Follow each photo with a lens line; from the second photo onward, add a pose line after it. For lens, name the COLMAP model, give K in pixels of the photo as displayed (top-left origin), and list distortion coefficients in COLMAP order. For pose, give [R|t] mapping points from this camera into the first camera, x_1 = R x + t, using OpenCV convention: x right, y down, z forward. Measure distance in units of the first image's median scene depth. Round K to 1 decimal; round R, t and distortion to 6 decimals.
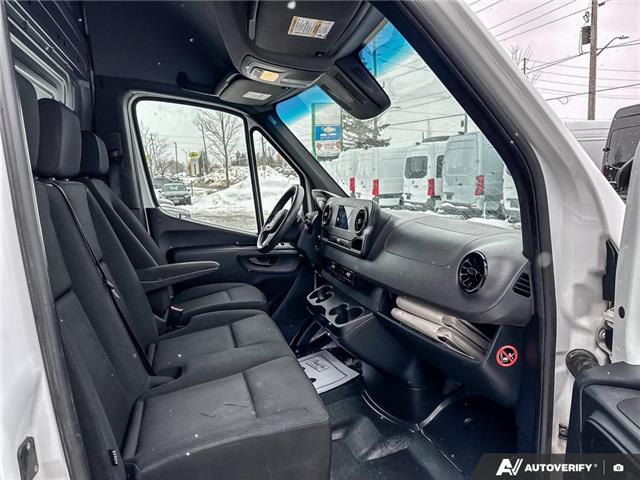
lens RADIAL K [[464.4, 0, 320.1], [0, 464.4, 240.8], [0, 0, 1]] dist [0.017570, -0.011885]
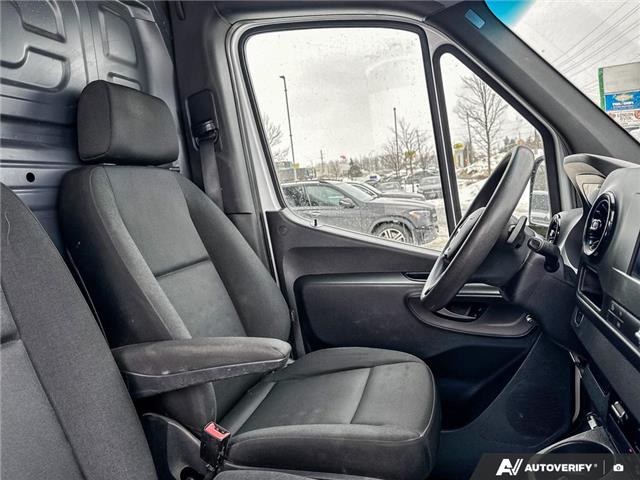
lens RADIAL K [[464.4, 0, 321.5], [0, 464.4, 244.4], [0, 0, 1]] dist [0.017570, -0.011885]
pose [[0.850885, 0.012653, -0.525200, 0.004027], [-0.000331, 0.999723, 0.023549, -0.009686], [0.525352, -0.019864, 0.850653, 0.120660]]
